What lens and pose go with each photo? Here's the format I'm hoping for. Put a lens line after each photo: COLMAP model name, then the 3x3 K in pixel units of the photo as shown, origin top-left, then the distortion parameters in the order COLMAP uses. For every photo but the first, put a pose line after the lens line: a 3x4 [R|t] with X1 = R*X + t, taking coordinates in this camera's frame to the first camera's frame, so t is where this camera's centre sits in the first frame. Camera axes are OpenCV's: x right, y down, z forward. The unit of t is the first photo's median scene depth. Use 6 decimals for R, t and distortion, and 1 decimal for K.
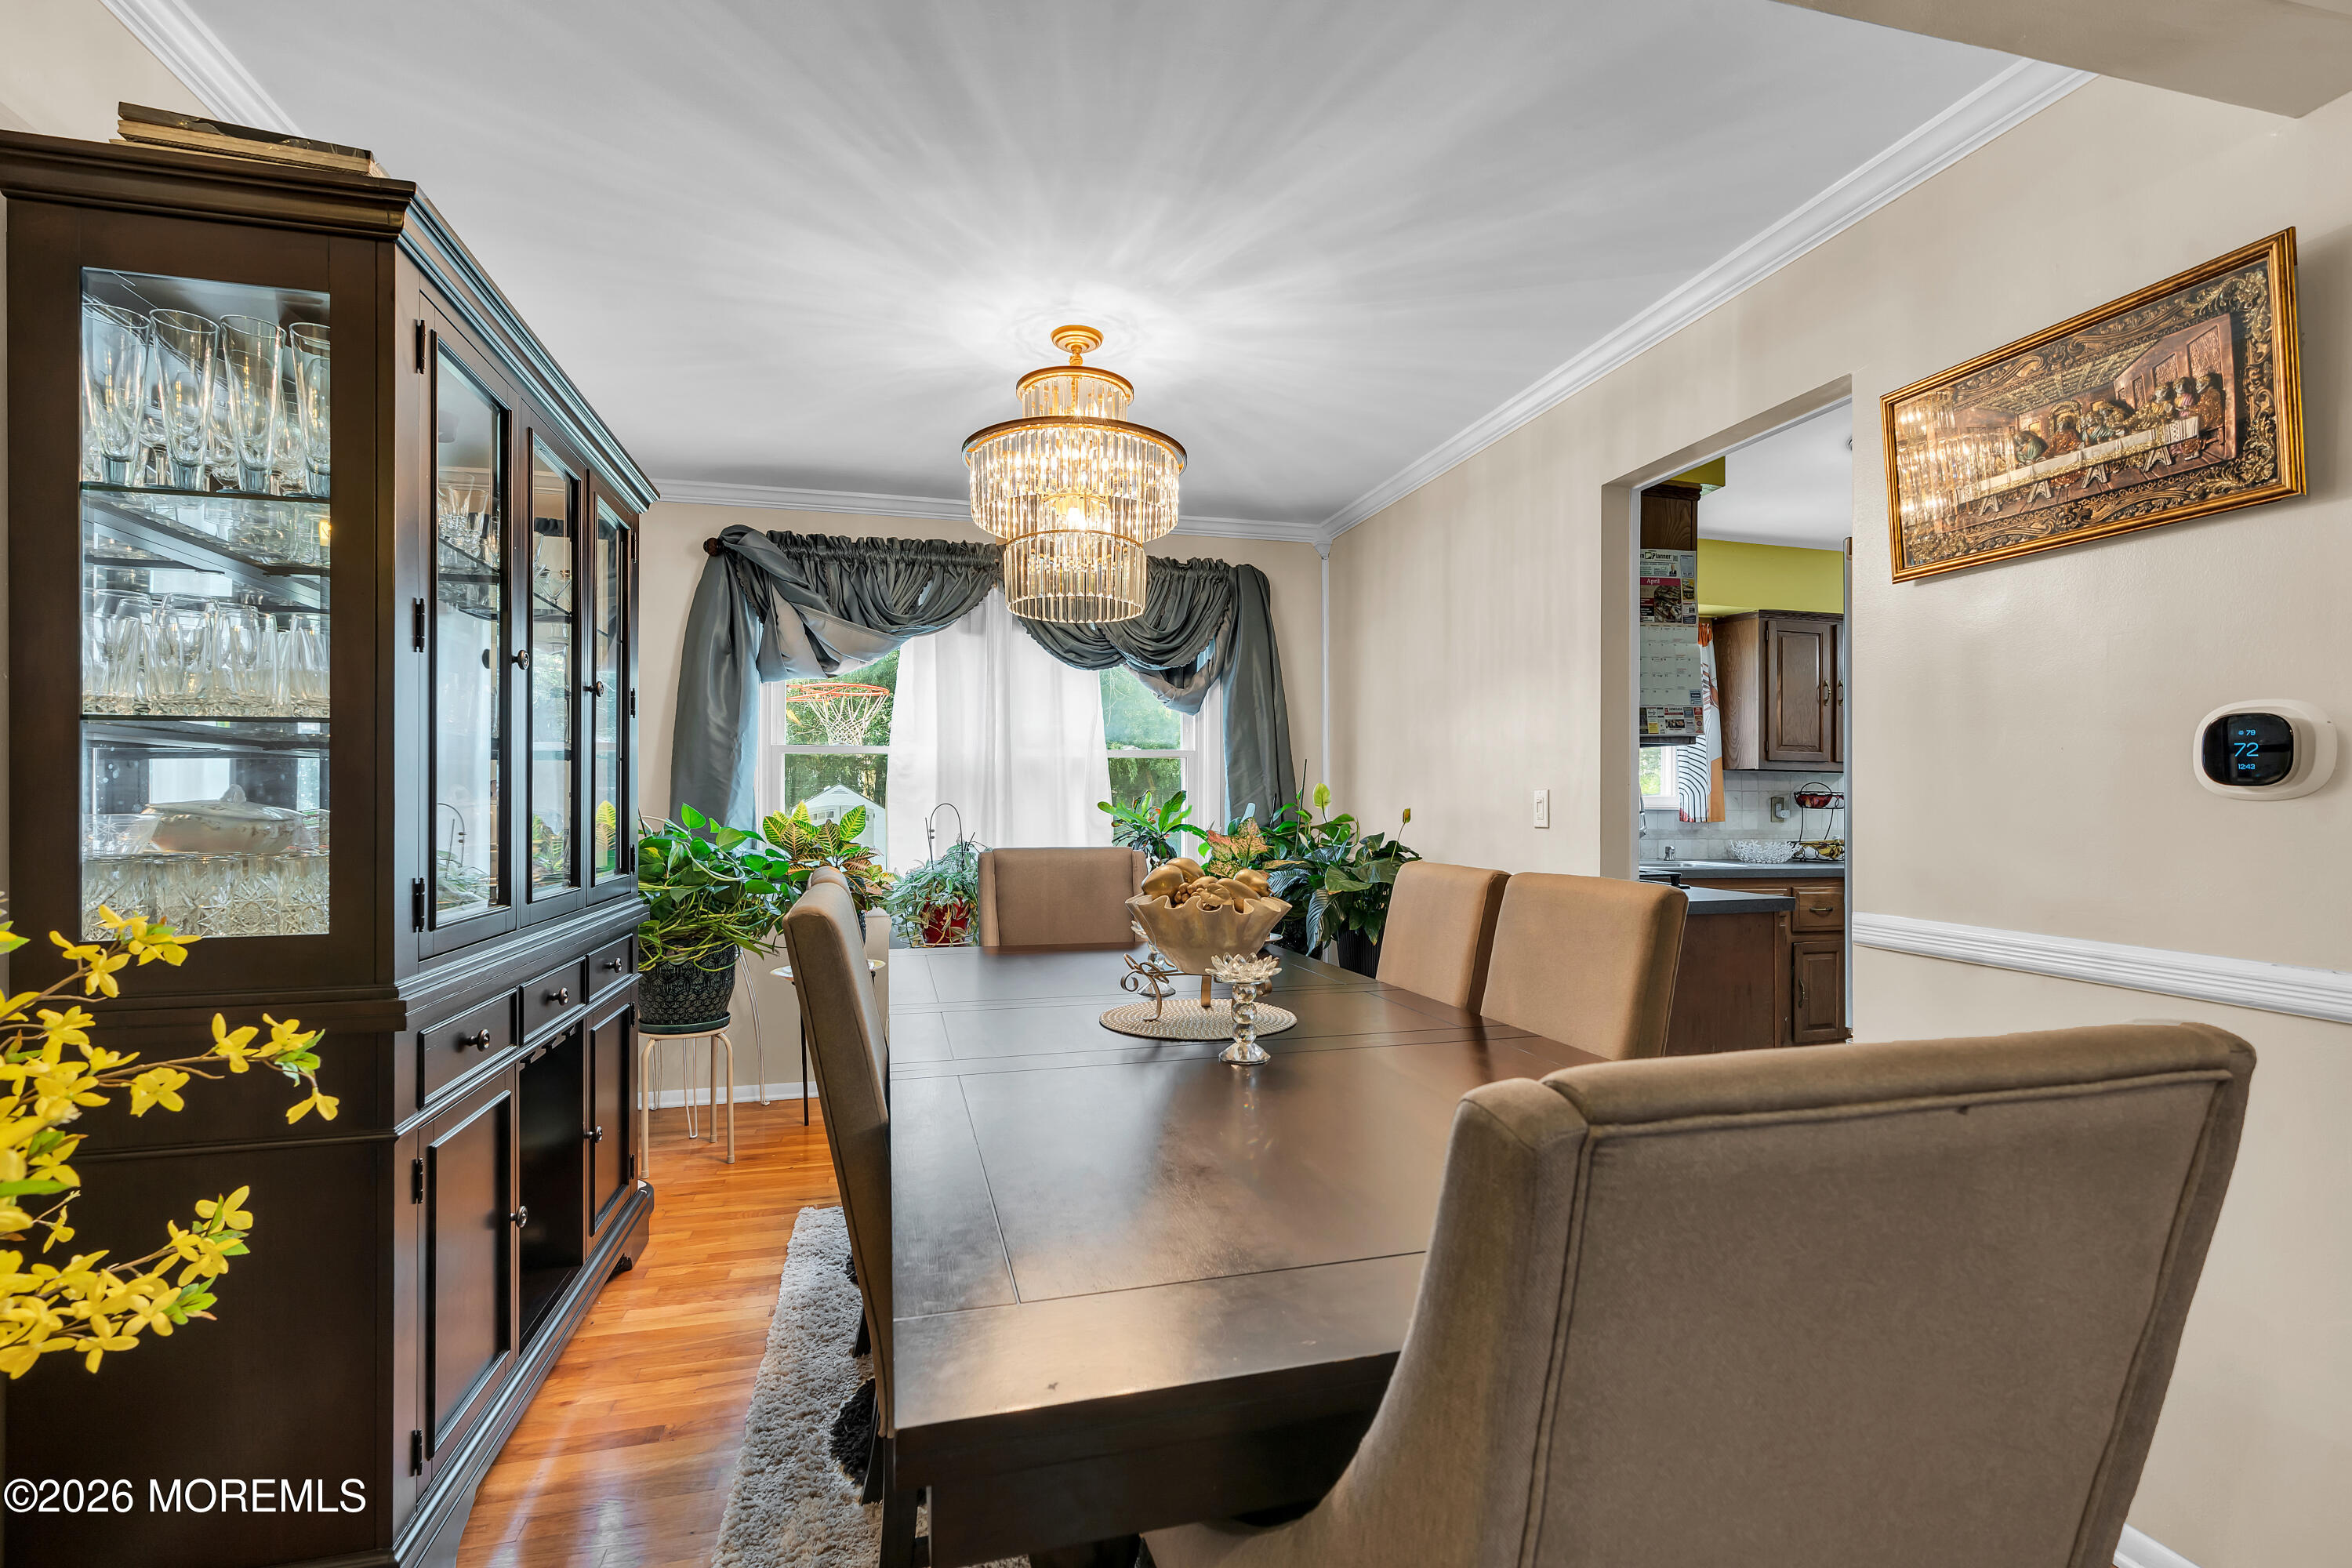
lens RADIAL K [[1066.3, 0, 1174.5], [0, 1066.3, 785.6], [0, 0, 1]] dist [-0.002629, -0.000102]
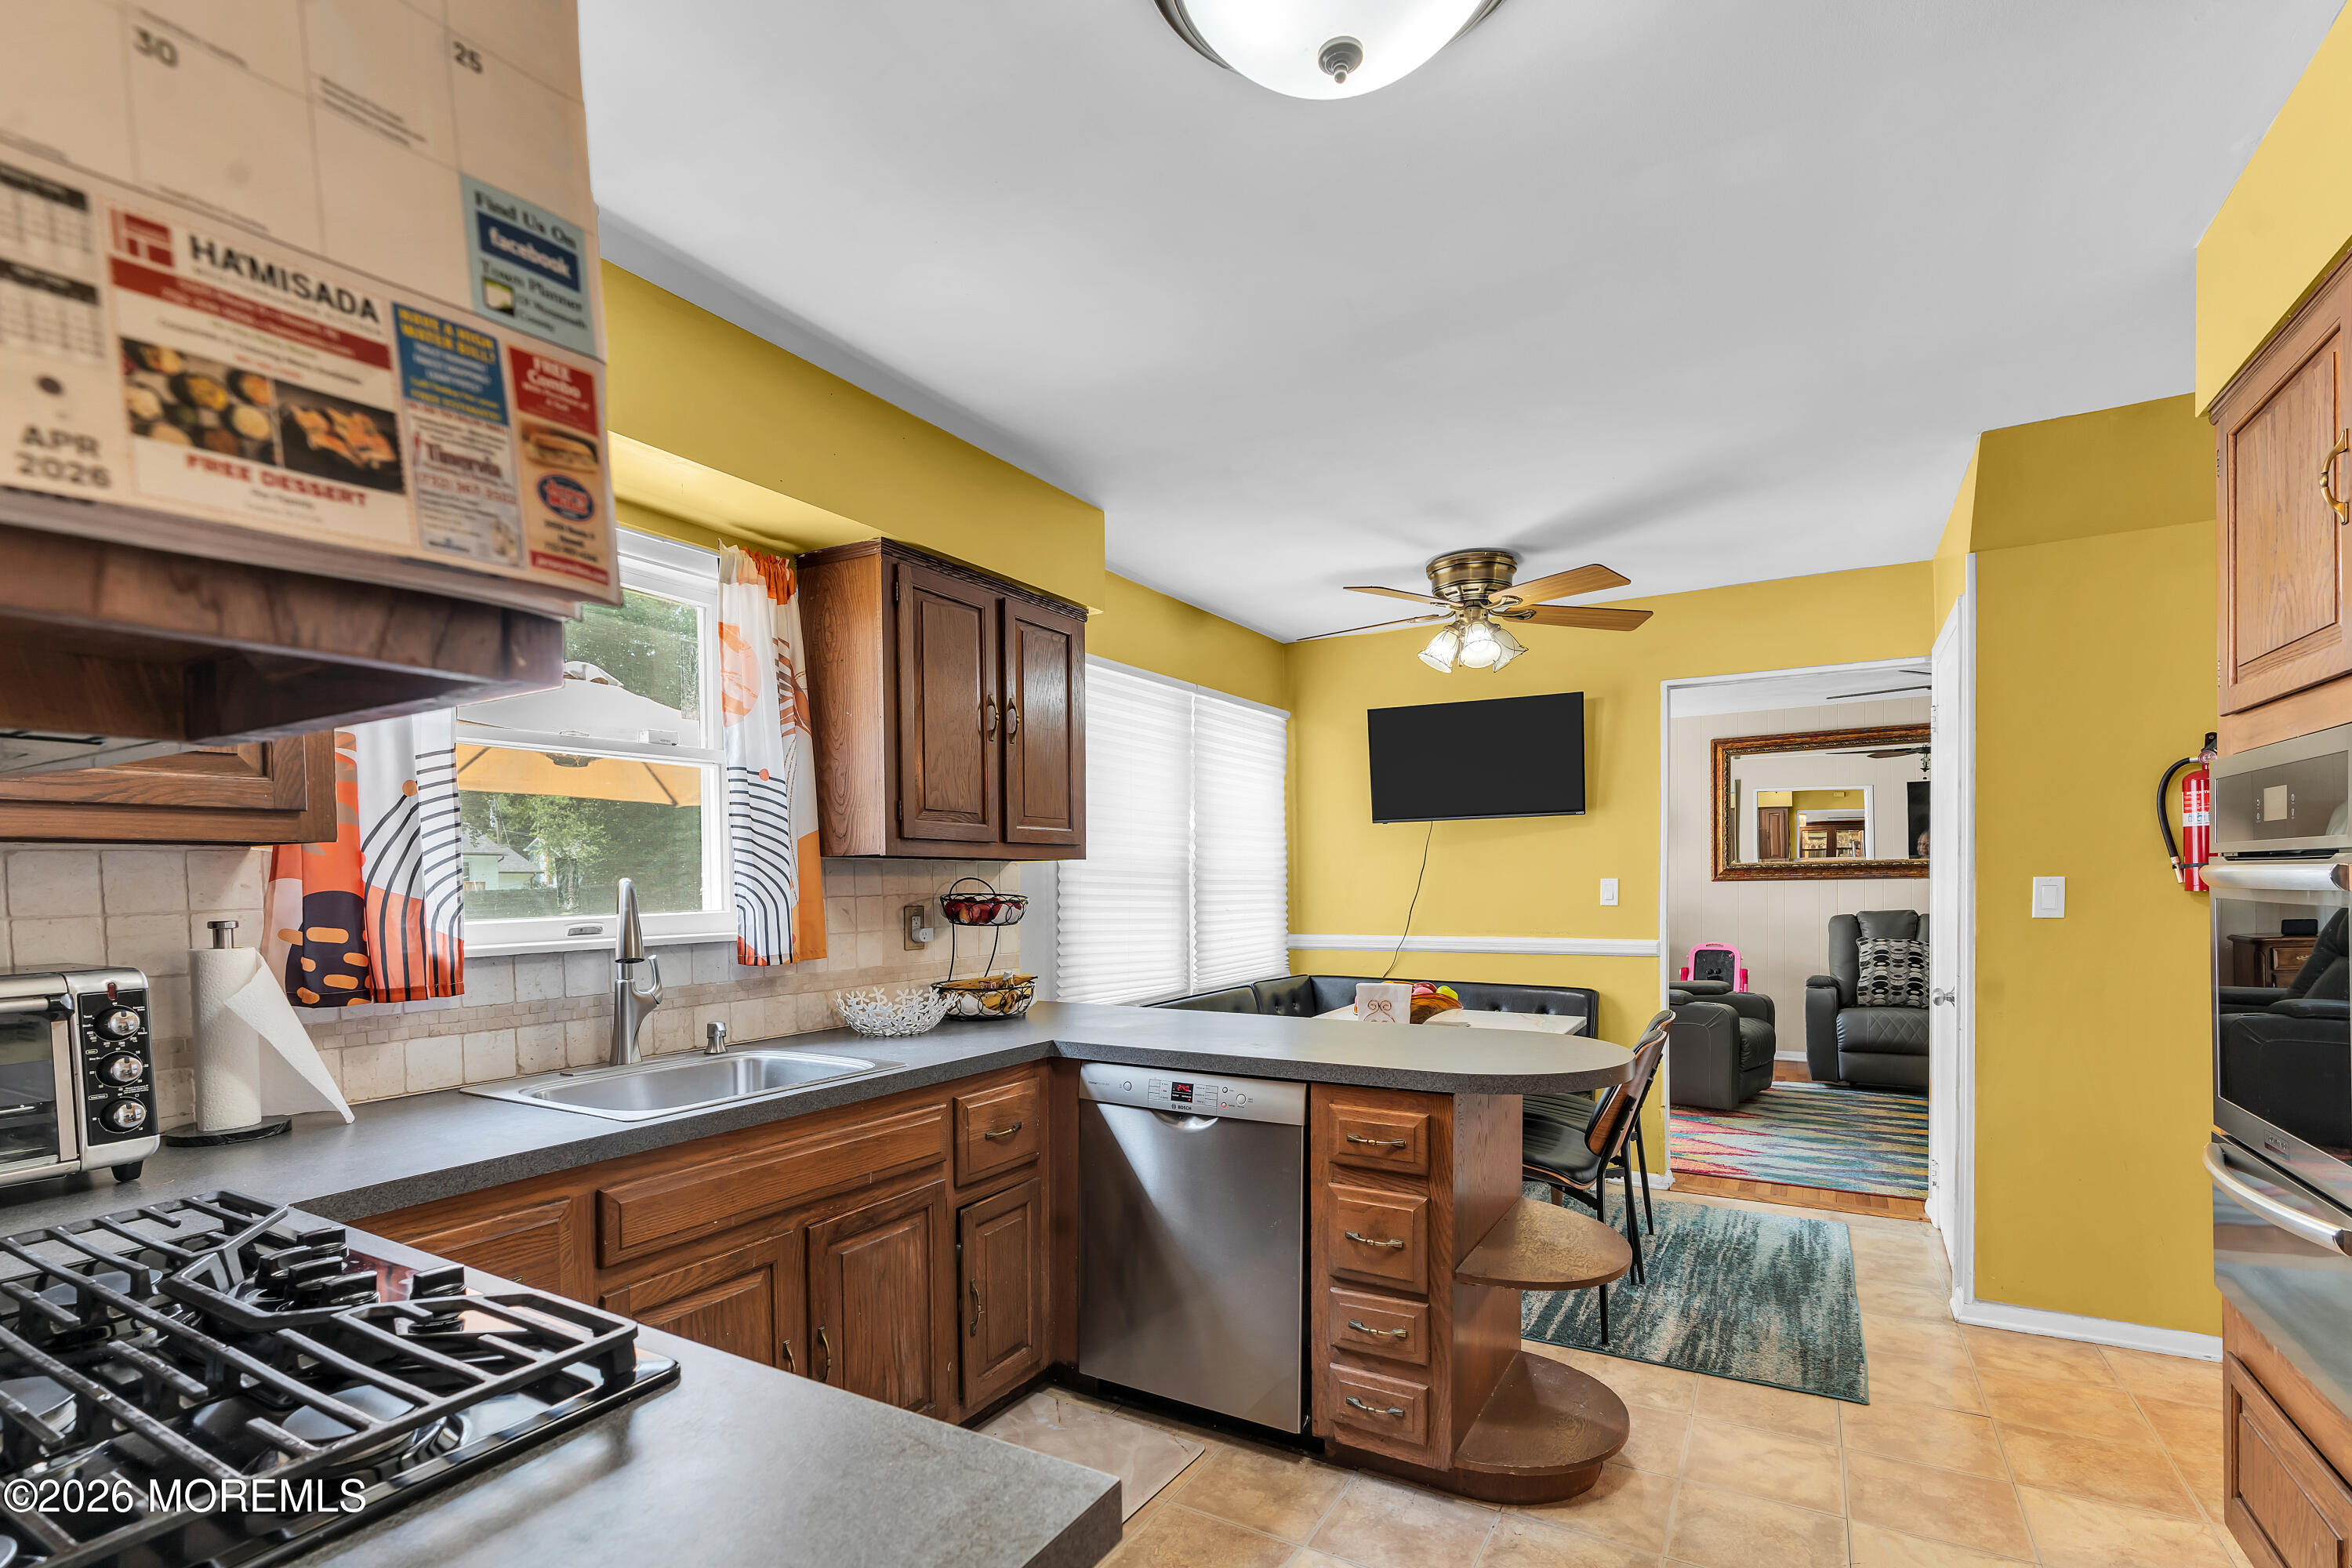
lens RADIAL K [[1066.3, 0, 1157.1], [0, 1066.3, 903.5], [0, 0, 1]] dist [-0.002629, -0.000102]
pose [[0.716809, -0.030868, 0.696586, 0.277887], [0.007133, 0.999292, 0.036942, -0.010224], [-0.697233, -0.021511, 0.716521, 0.529375]]
